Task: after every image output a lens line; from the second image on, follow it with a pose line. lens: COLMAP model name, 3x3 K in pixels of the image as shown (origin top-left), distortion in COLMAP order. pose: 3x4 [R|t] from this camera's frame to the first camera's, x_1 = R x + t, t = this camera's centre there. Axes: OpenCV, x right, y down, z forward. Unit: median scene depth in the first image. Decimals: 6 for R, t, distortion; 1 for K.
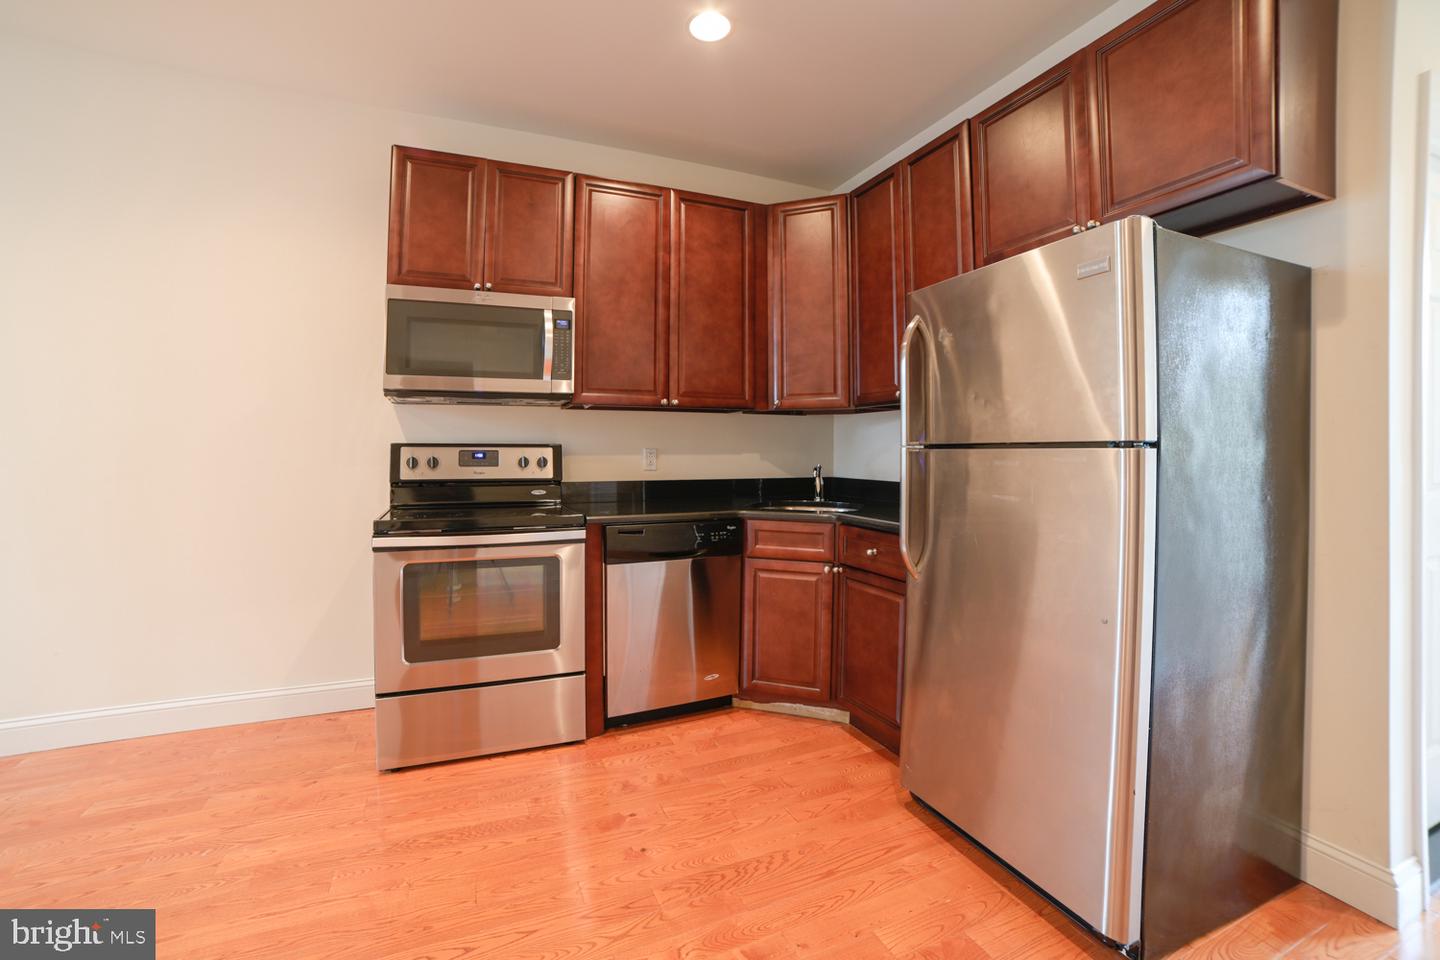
lens RADIAL K [[597.7, 0, 727.4], [0, 597.7, 454.4], [0, 0, 1]] dist [-0.034589, 0.006598]
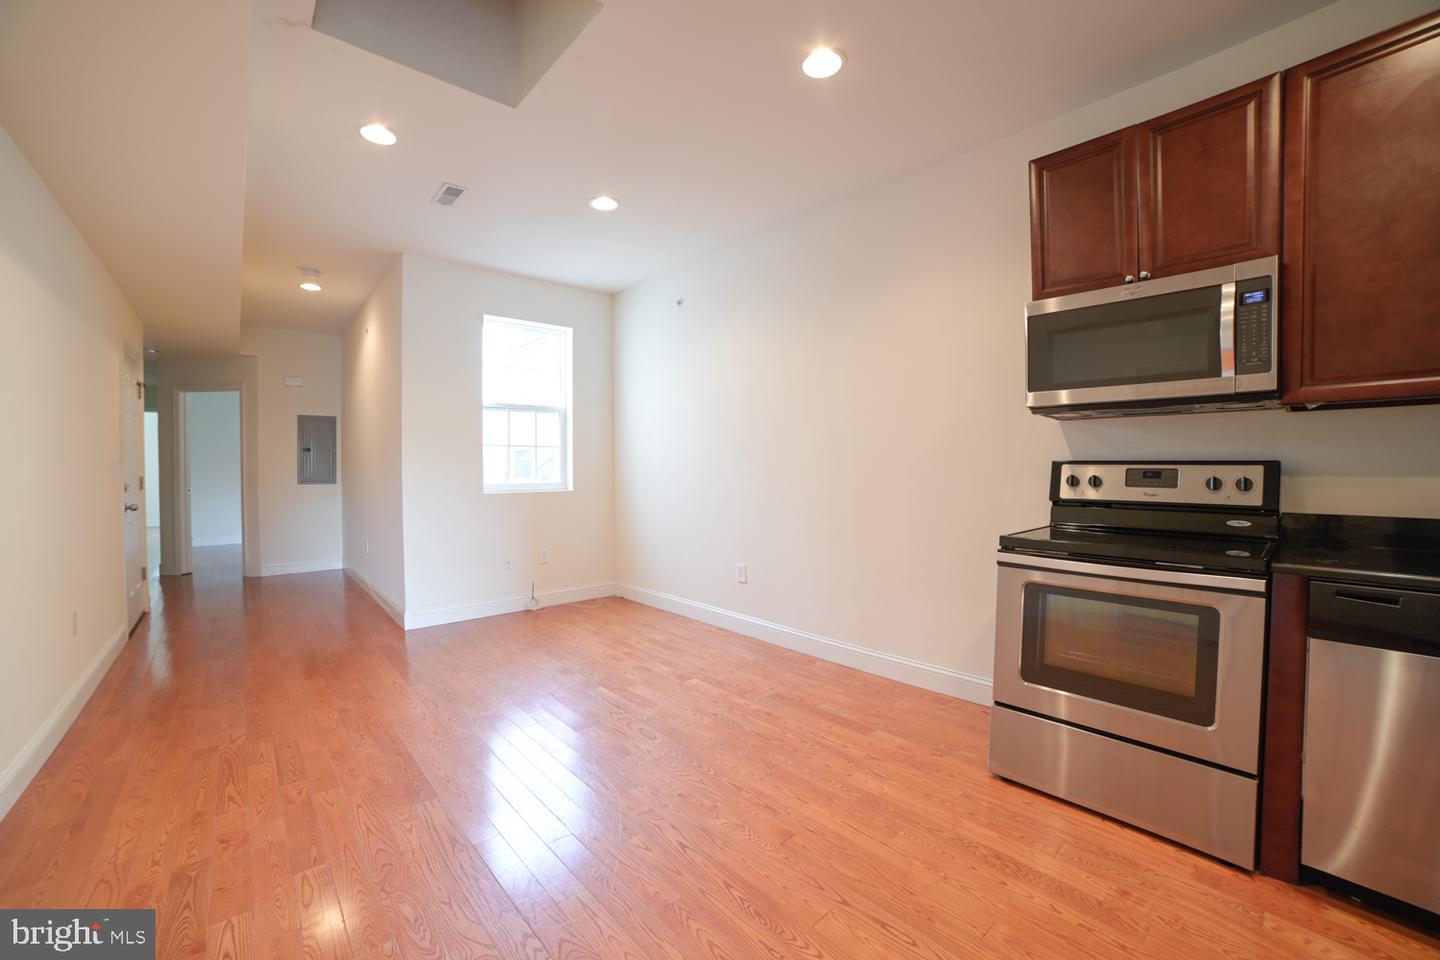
lens RADIAL K [[597.7, 0, 721.8], [0, 597.7, 477.8], [0, 0, 1]] dist [-0.034589, 0.006598]
pose [[0.351032, 0.016947, -0.936210, 0.176001], [-0.009608, 0.999849, 0.014497, 0.000329], [0.936314, 0.003907, 0.351142, 0.143057]]
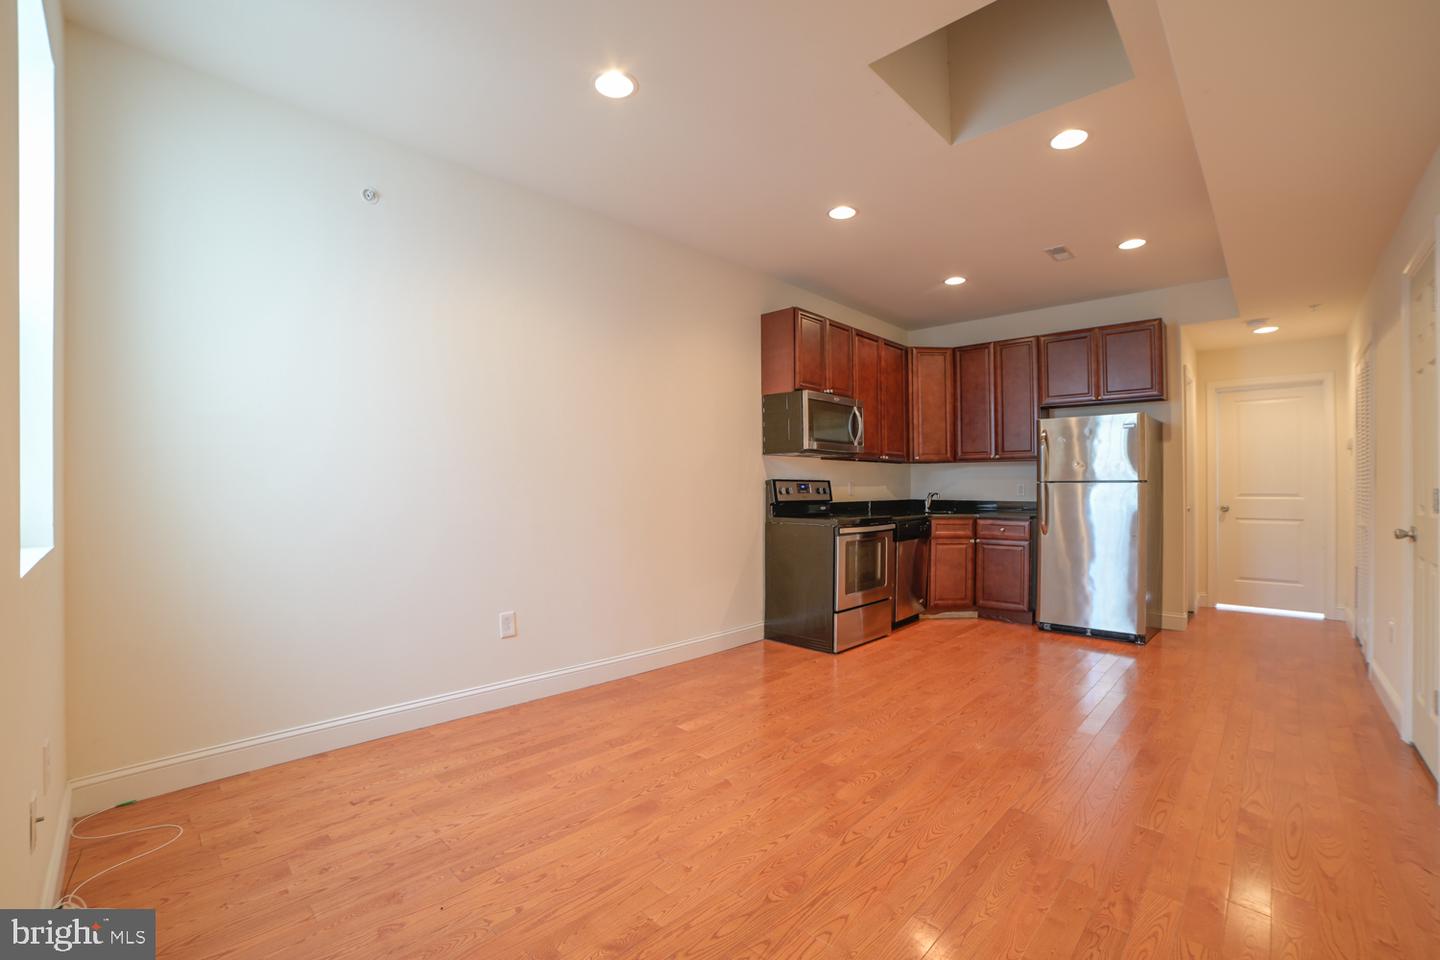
lens RADIAL K [[597.7, 0, 744.5], [0, 597.7, 488.7], [0, 0, 1]] dist [-0.034589, 0.006598]
pose [[0.905156, -0.001571, 0.425077, -1.461766], [0.005640, 0.999950, -0.008316, 0.023630], [-0.425043, 0.009925, 0.905119, -0.543520]]
